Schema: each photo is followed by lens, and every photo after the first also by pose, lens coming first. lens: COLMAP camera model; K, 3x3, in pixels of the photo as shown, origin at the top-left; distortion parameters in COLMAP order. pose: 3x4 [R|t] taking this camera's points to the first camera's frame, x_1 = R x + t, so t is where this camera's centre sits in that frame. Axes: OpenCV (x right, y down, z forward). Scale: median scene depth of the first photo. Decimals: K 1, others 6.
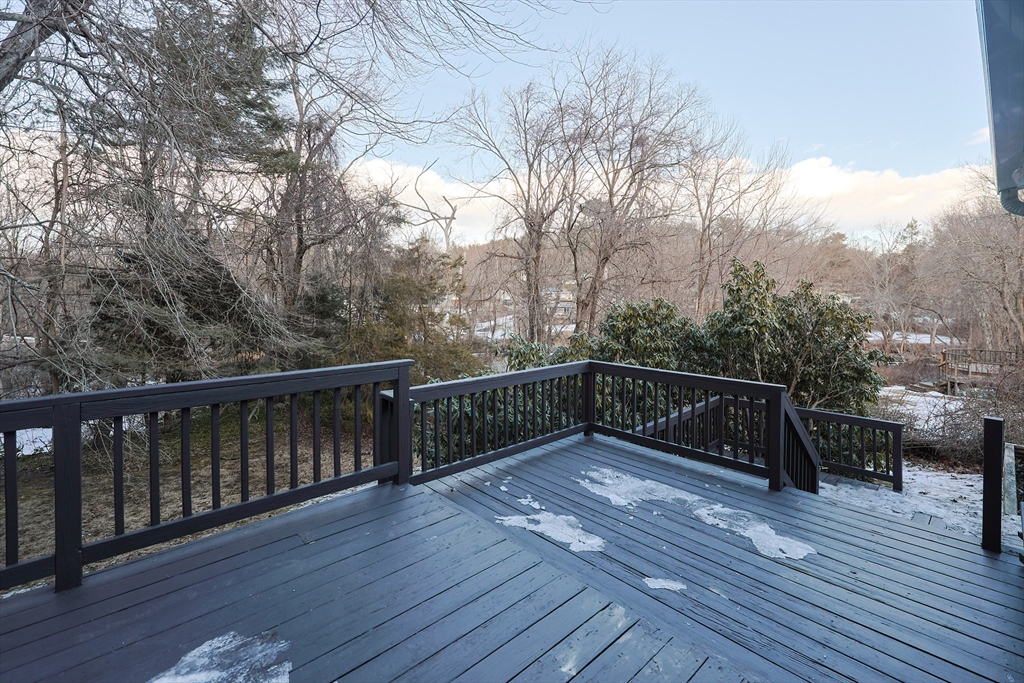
lens RADIAL K [[451.8, 0, 511.6], [0, 451.8, 293.5], [0, 0, 1]] dist [0.000463, -0.000123]
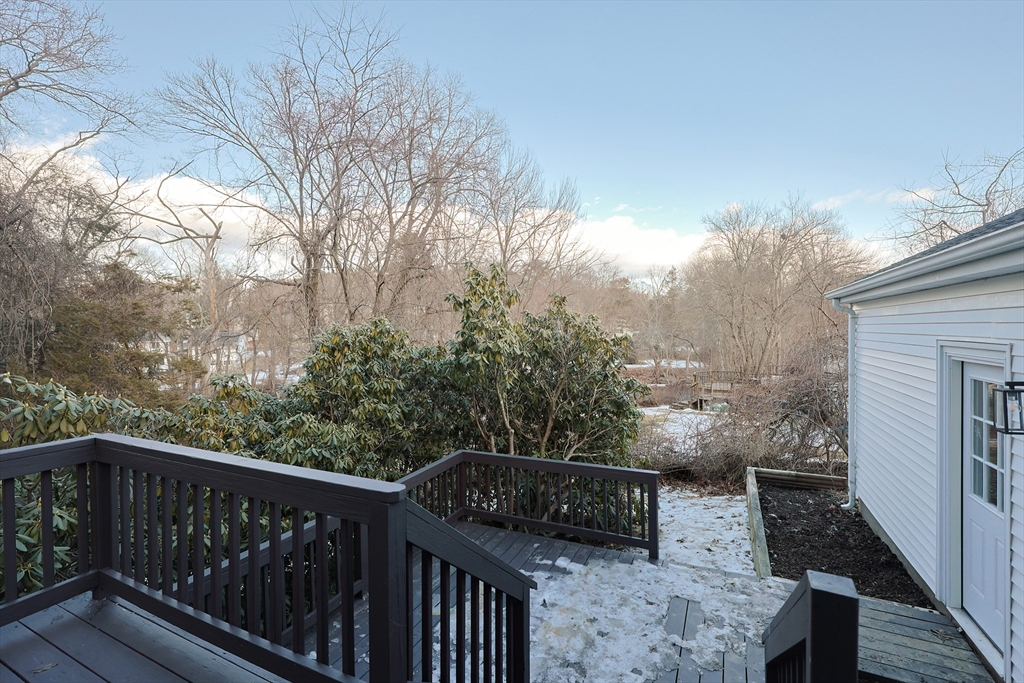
lens RADIAL K [[443.3, 0, 512.4], [0, 443.3, 330.8], [0, 0, 1]] dist [-0.000878, -0.000078]
pose [[0.930346, -0.011760, 0.366495, 0.096009], [0.013138, 0.999913, -0.001266, 0.011378], [-0.366449, 0.005993, 0.930419, 0.102643]]
